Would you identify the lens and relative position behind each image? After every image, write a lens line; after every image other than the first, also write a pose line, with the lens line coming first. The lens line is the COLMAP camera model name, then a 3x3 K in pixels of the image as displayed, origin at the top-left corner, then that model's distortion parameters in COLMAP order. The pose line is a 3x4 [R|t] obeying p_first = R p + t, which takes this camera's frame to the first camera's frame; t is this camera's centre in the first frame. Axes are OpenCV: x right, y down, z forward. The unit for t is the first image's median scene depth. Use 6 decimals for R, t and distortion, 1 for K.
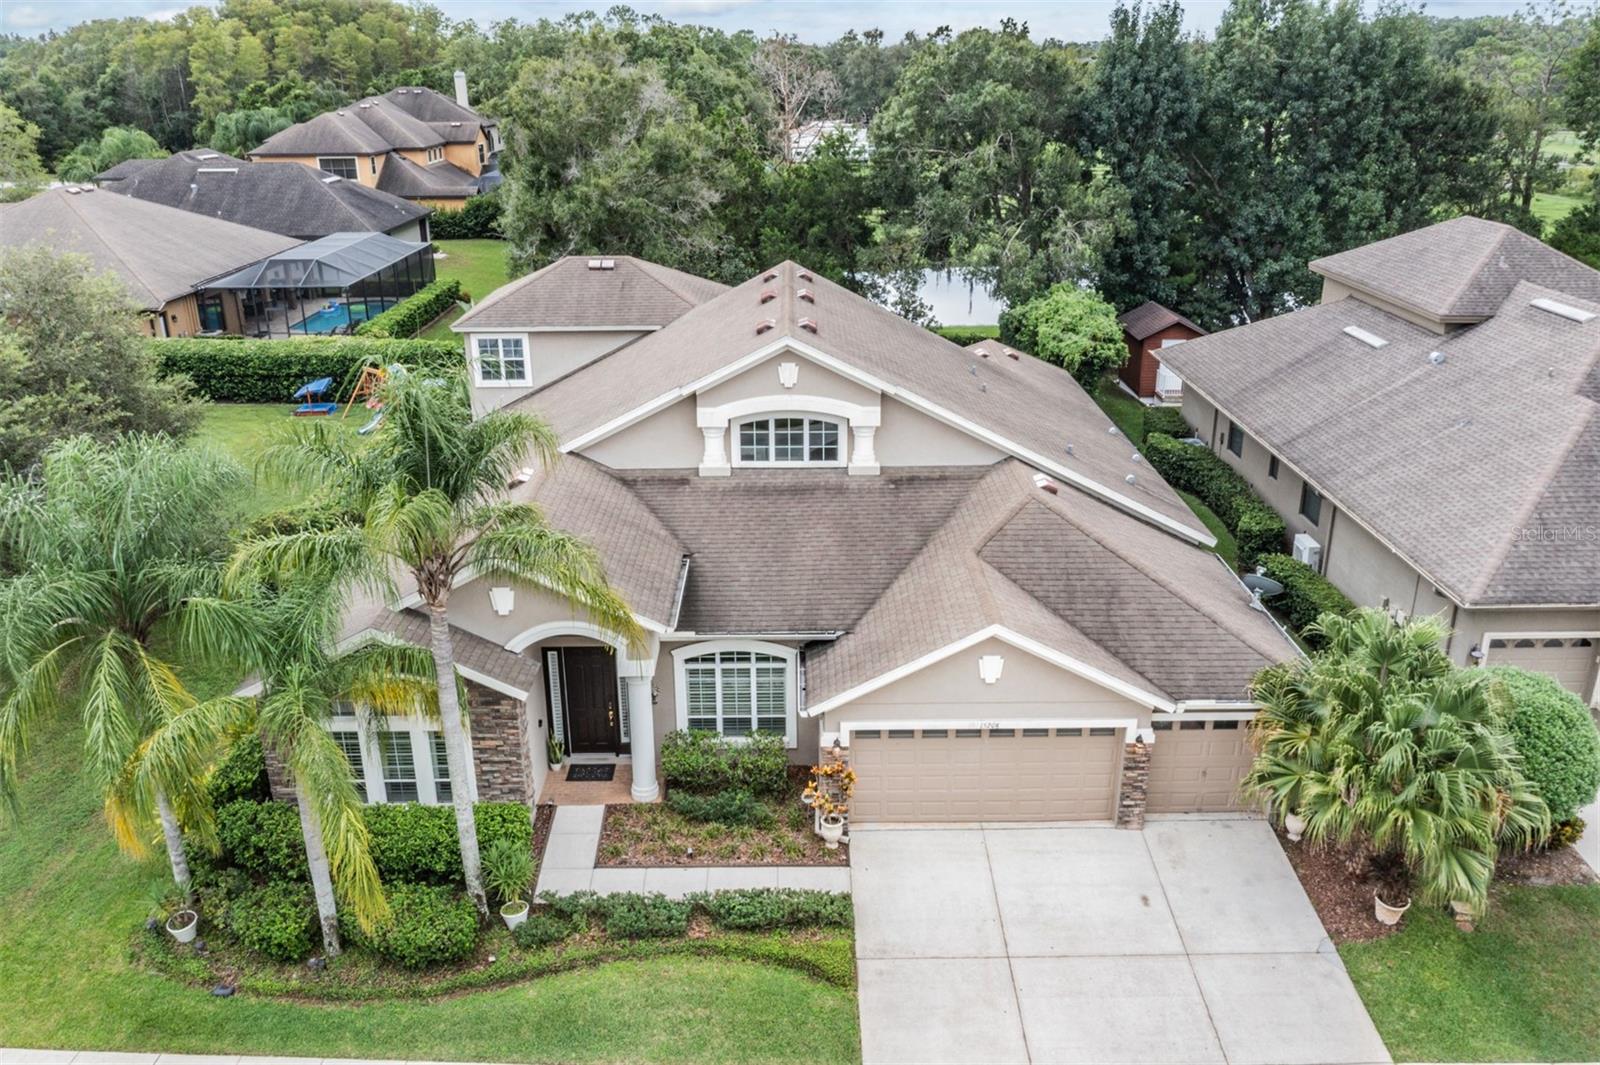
lens RADIAL K [[1278.5, 0, 800.4], [0, 1278.5, 512.0], [0, 0, 1]] dist [-0.022523, 0.002994]
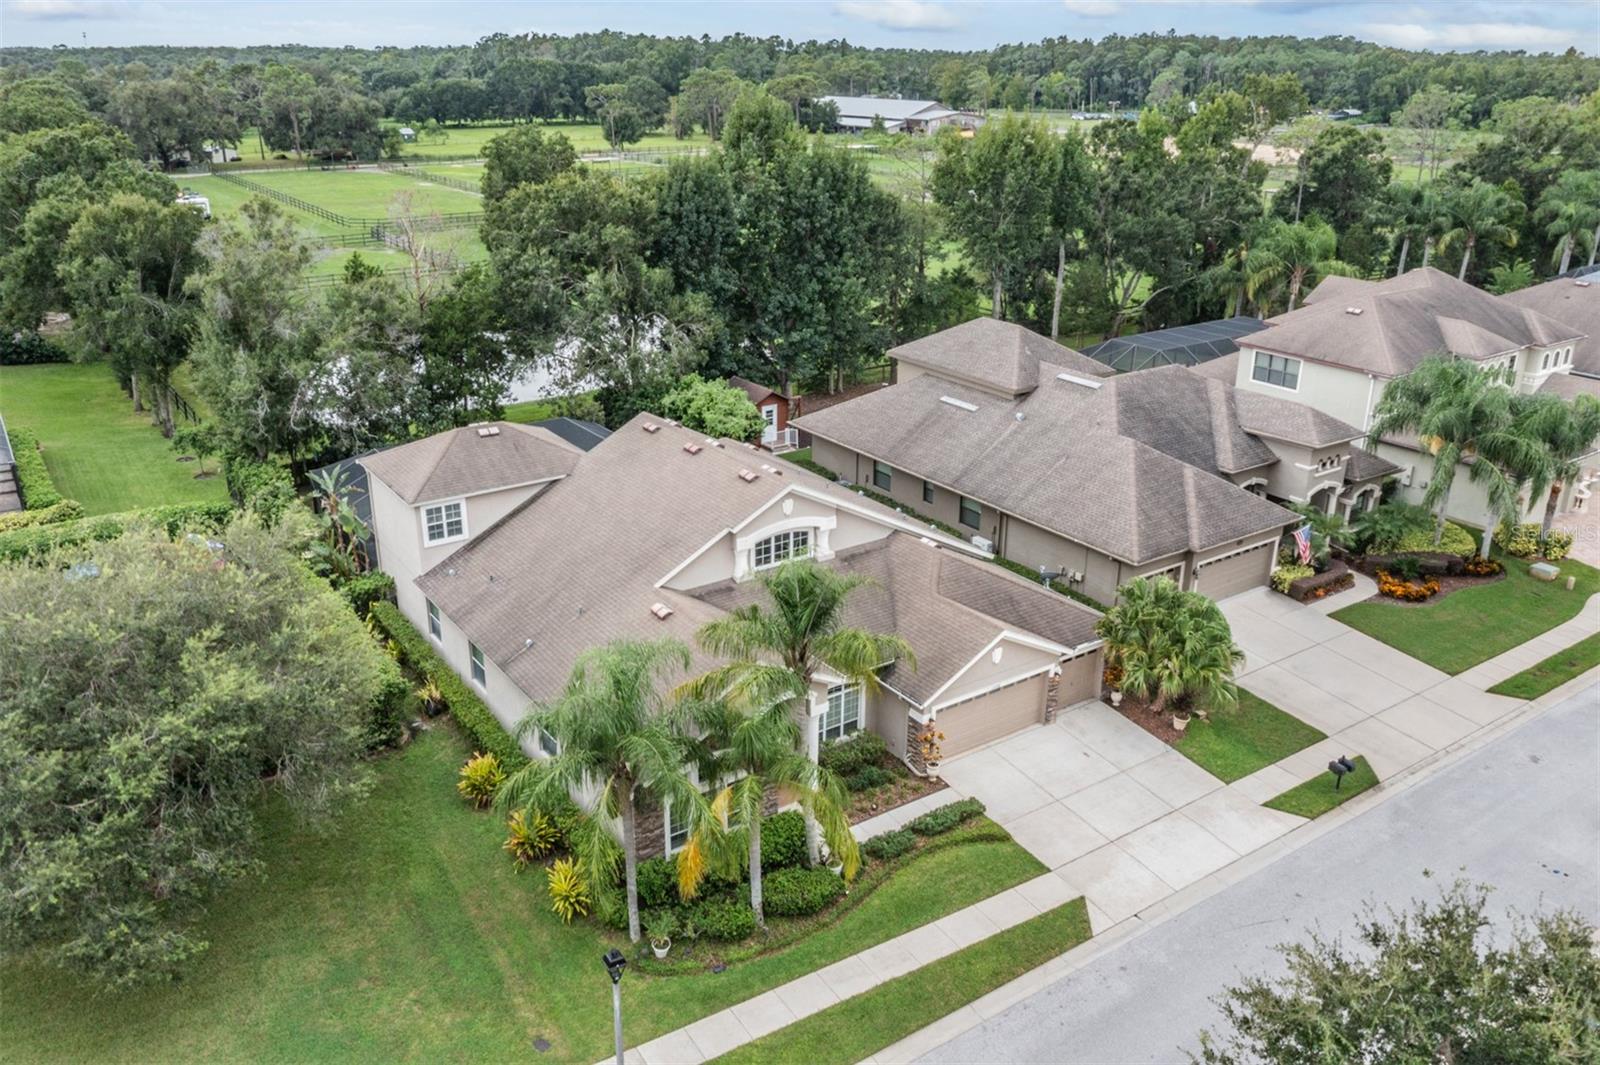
lens RADIAL K [[1278.5, 0, 800.4], [0, 1278.5, 512.0], [0, 0, 1]] dist [-0.022523, 0.002994]
pose [[0.823042, -0.183734, 0.537442, -0.612302], [0.178642, 0.981951, 0.062125, -0.143918], [-0.539156, 0.044879, 0.841009, -0.227141]]
